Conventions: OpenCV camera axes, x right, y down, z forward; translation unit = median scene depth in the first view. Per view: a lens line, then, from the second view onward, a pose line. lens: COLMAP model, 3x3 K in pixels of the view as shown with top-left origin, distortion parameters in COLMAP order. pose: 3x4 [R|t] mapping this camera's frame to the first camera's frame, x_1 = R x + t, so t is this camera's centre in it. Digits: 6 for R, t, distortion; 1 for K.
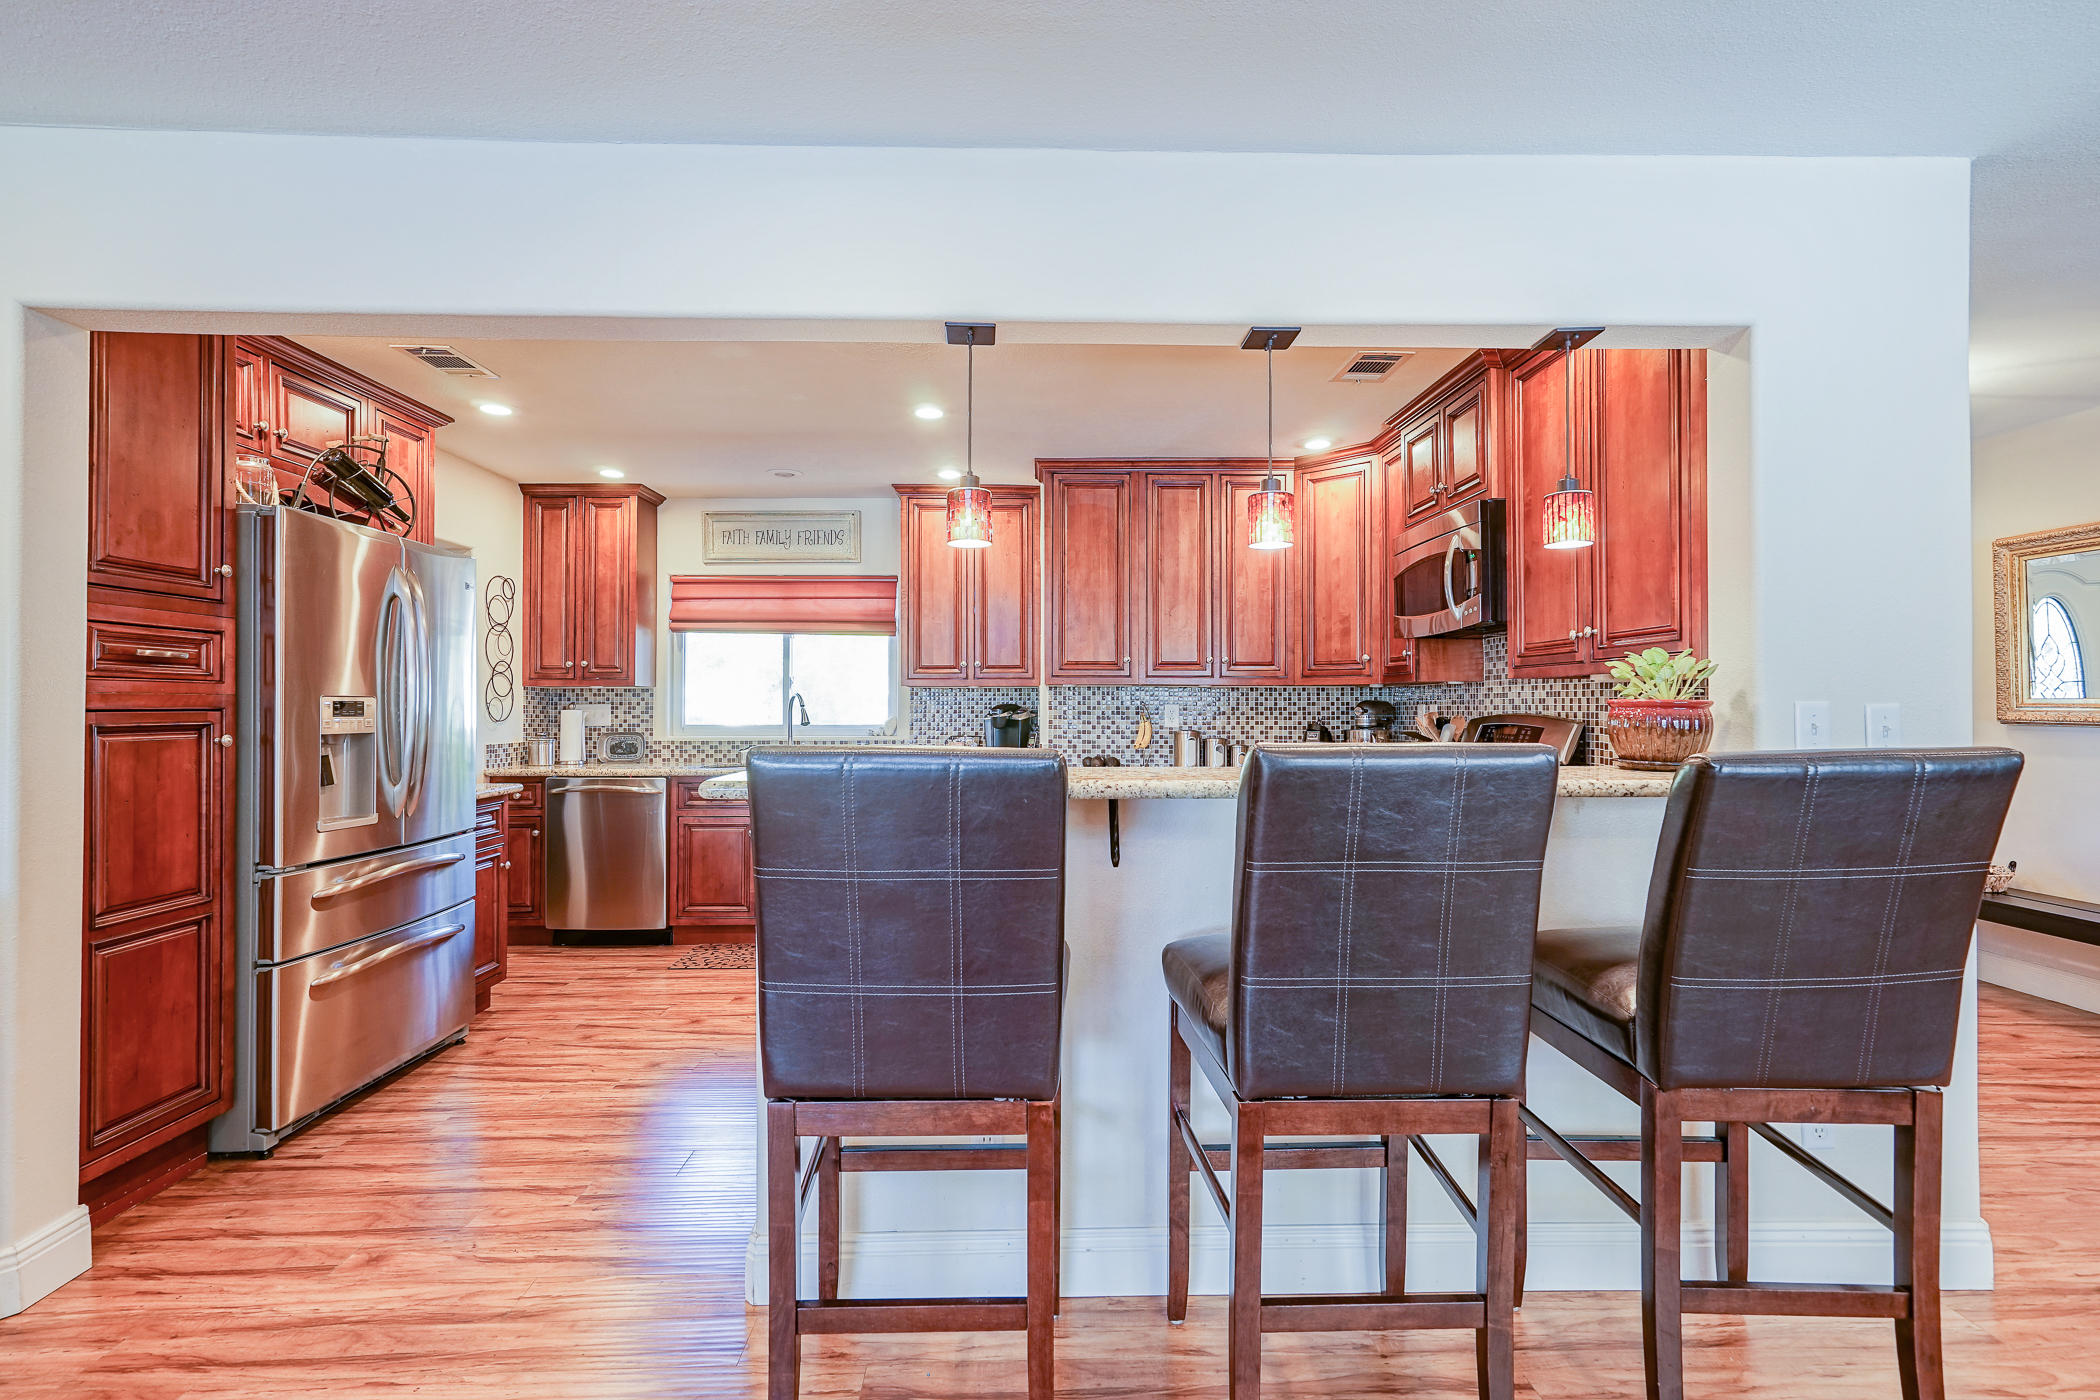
lens RADIAL K [[953.6, 0, 1048.3], [0, 953.6, 692.1], [0, 0, 1]] dist [-0.004300, 0.013747]
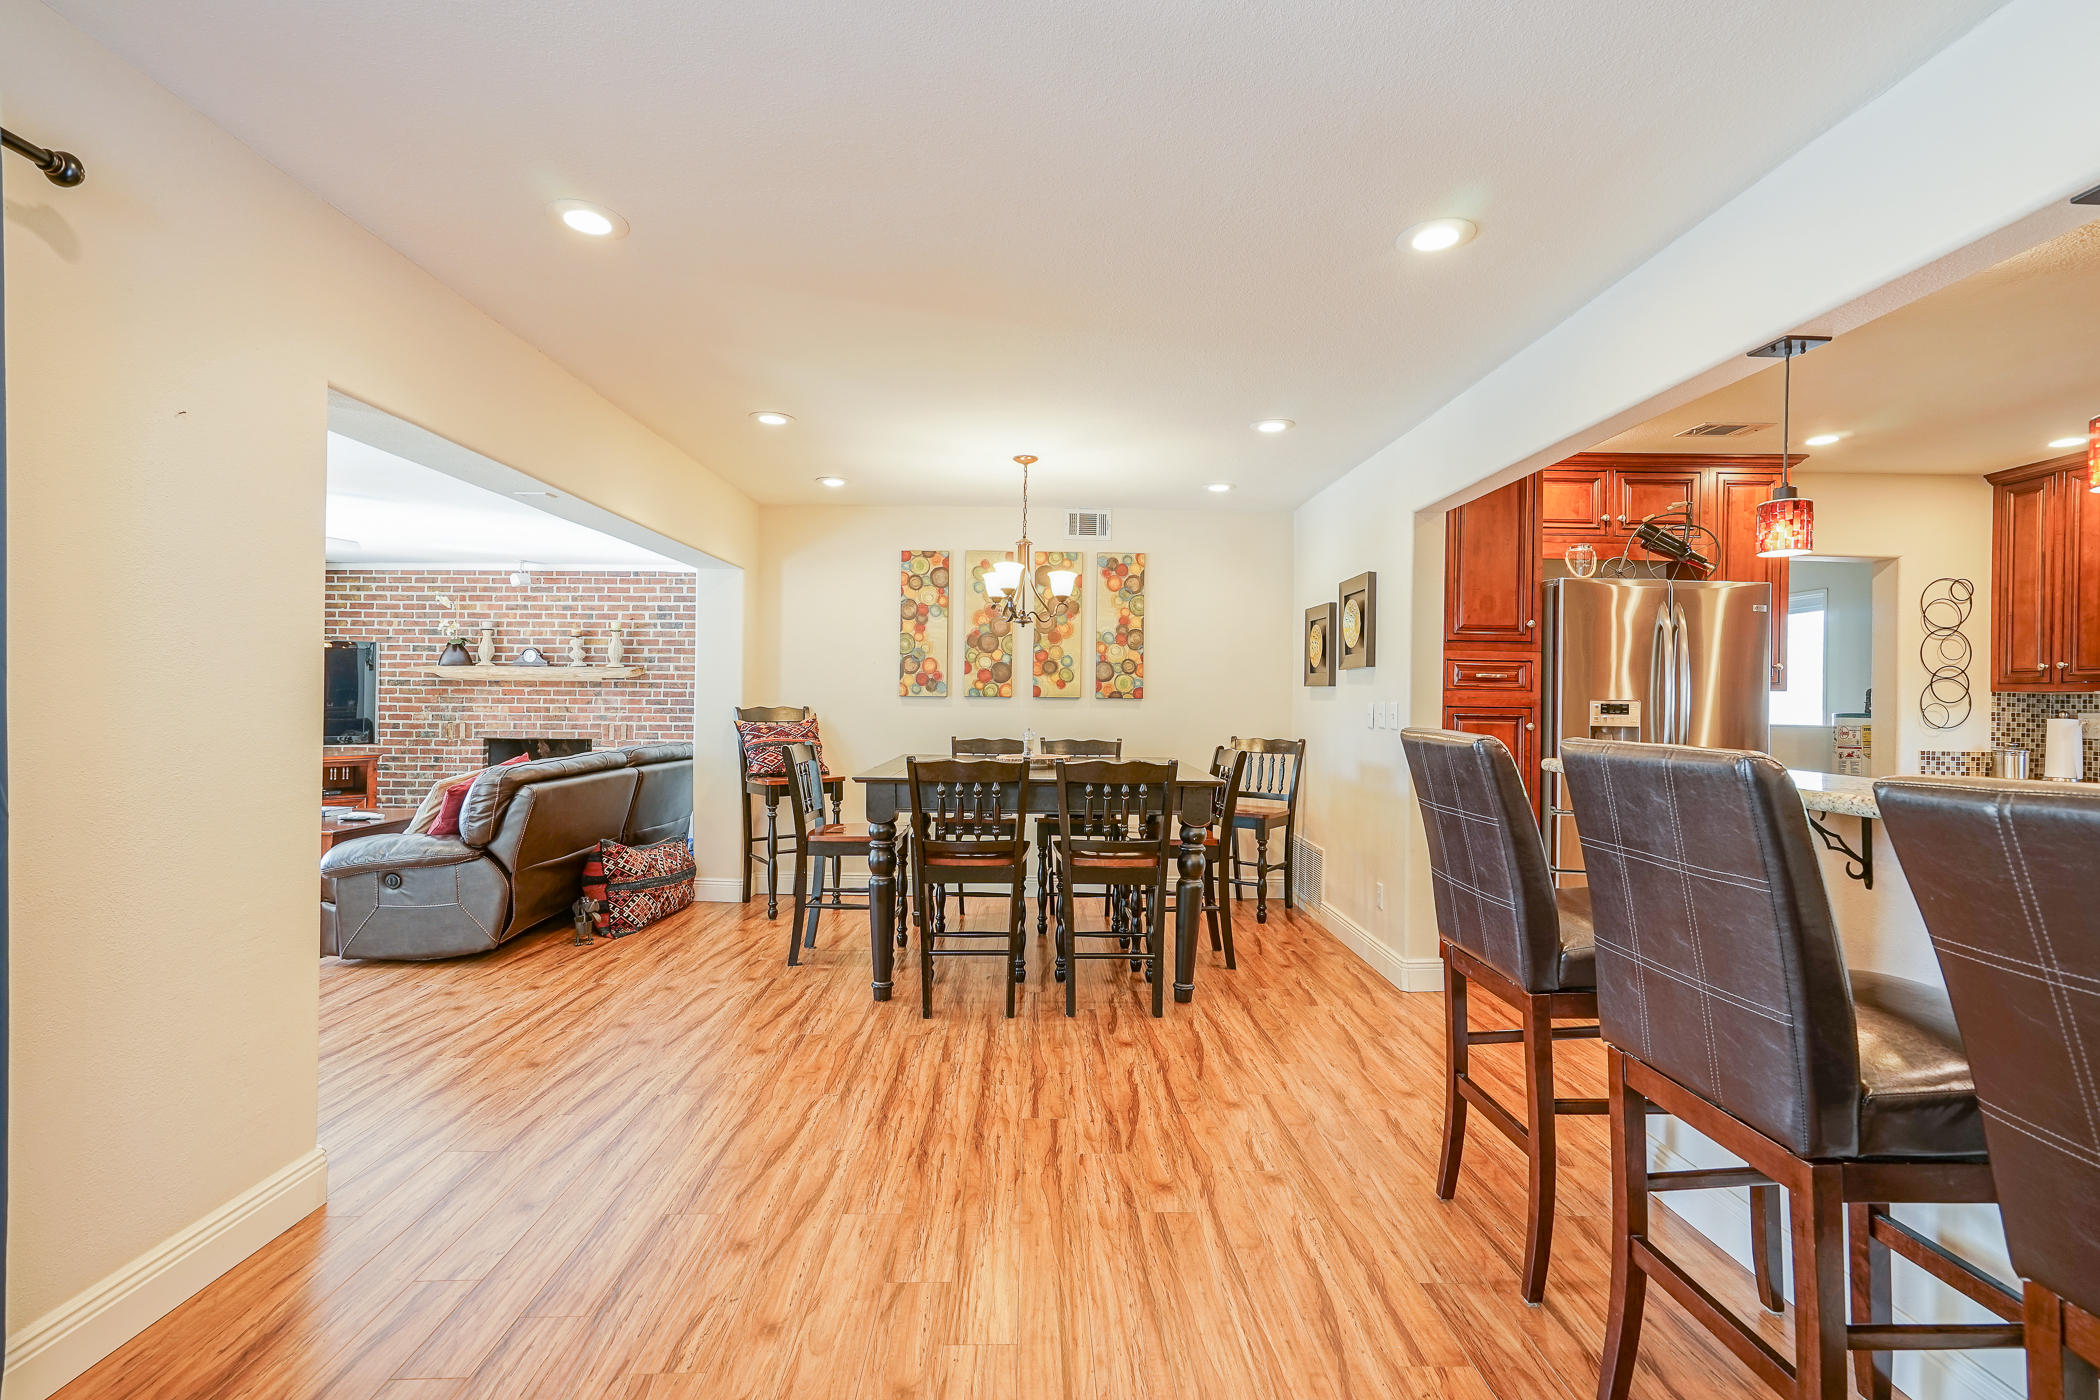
lens RADIAL K [[953.6, 0, 1048.3], [0, 953.6, 692.1], [0, 0, 1]] dist [-0.004300, 0.013747]
pose [[-0.001319, -0.004449, -0.999989, 0.402422], [-0.002016, 0.999988, -0.004447, 0.000089], [0.999997, 0.002010, -0.001328, 0.088235]]
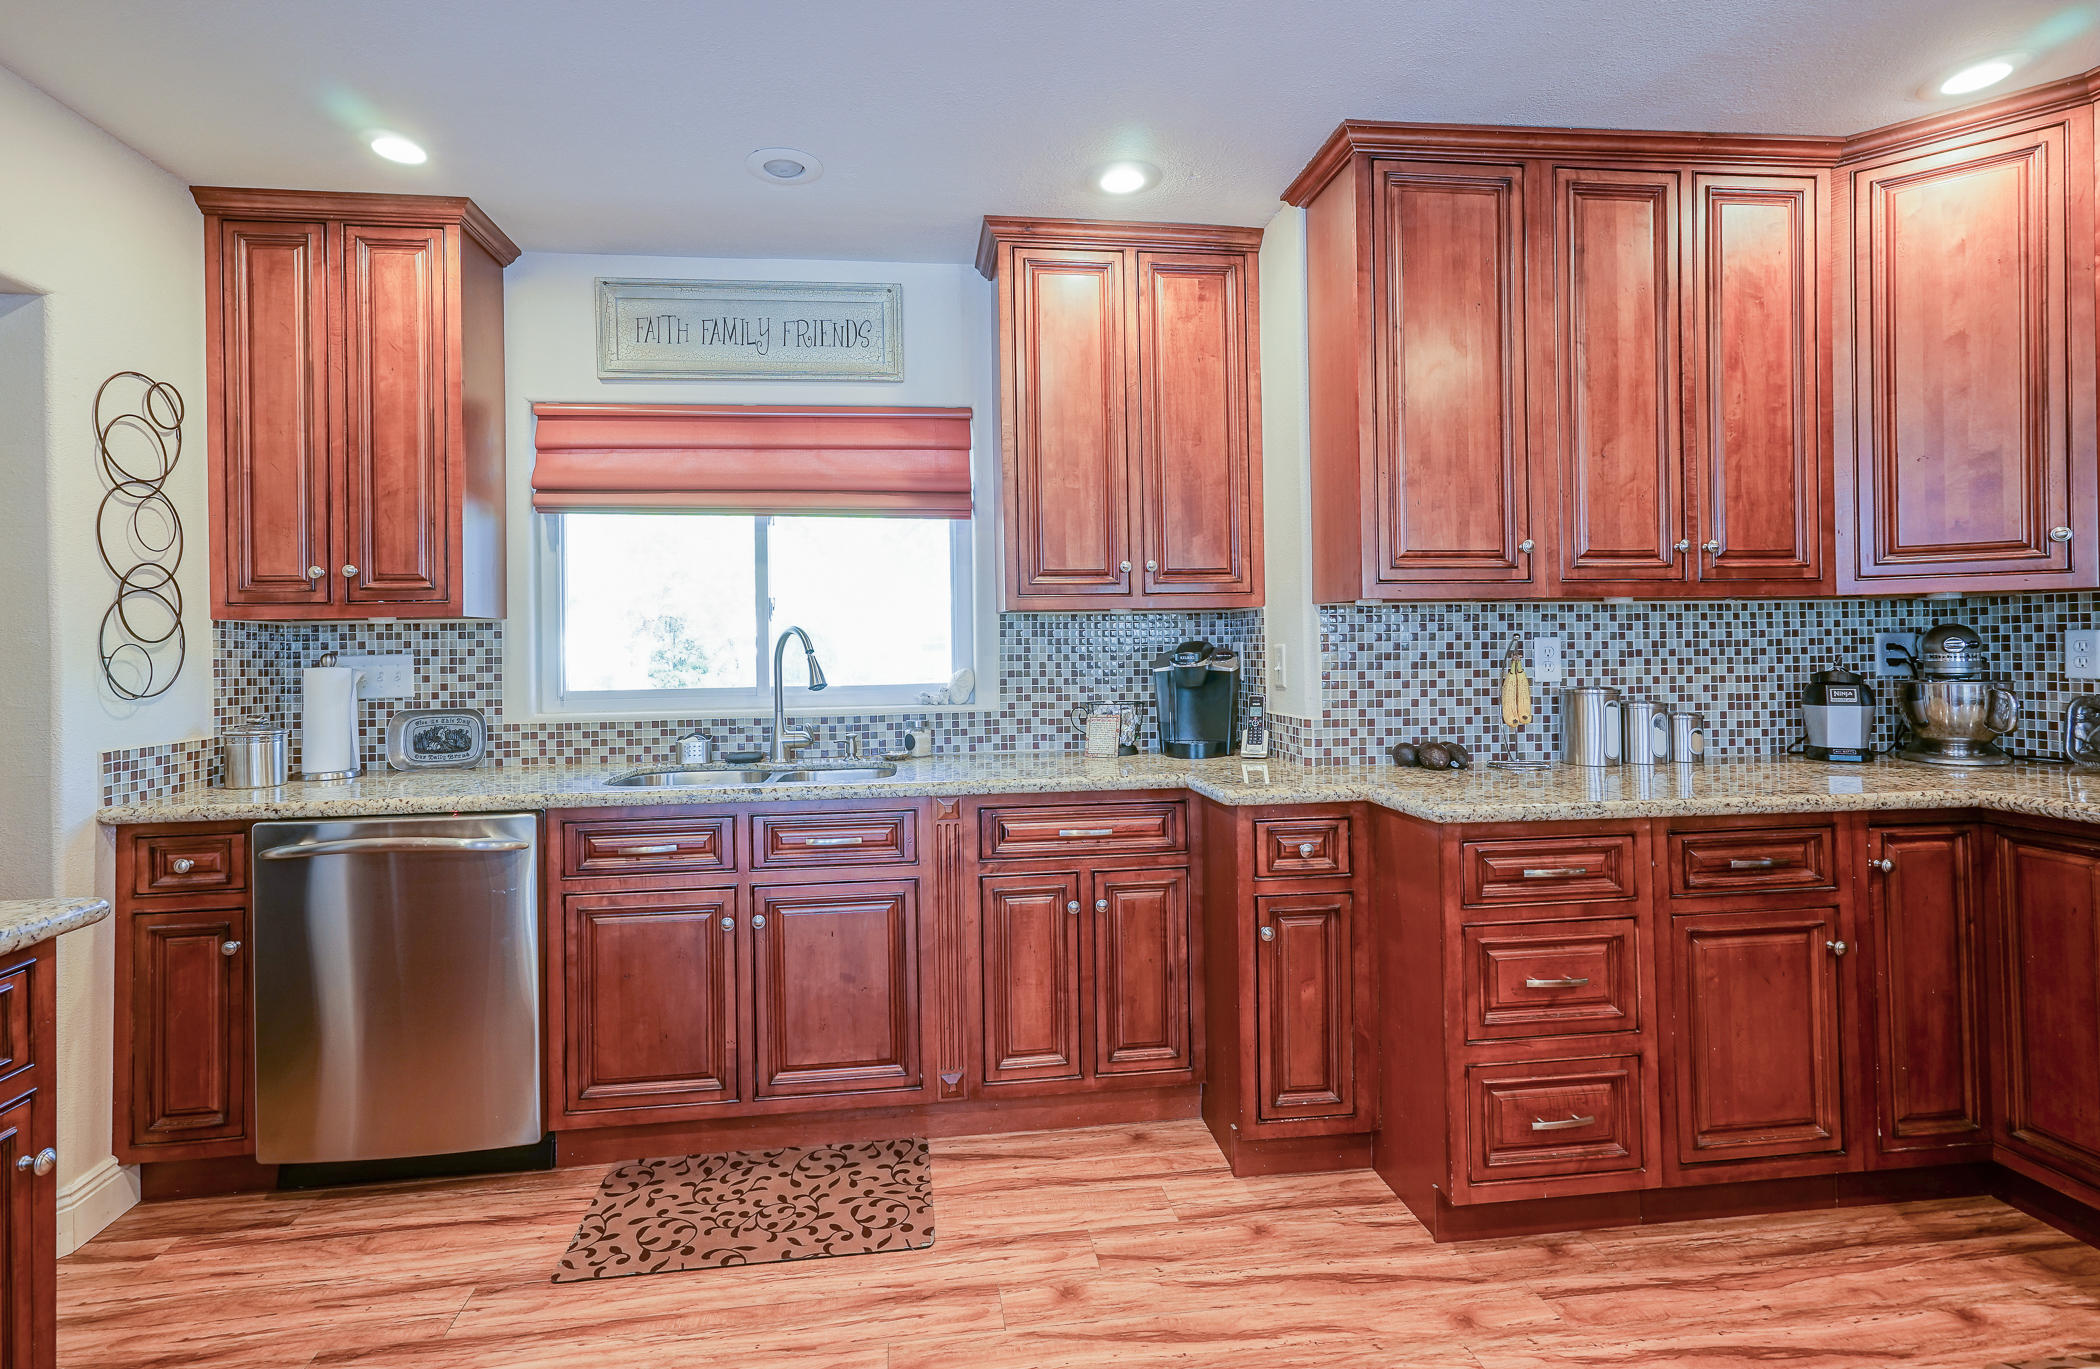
lens RADIAL K [[974.2, 0, 1019.9], [0, 974.2, 635.3], [0, 0, 1]] dist [0.004035, 0.001377]
pose [[0.994579, -0.014438, 0.102979, -0.211730], [0.013877, 0.999885, 0.006169, 0.004313], [-0.103056, -0.004707, 0.994664, 0.498345]]
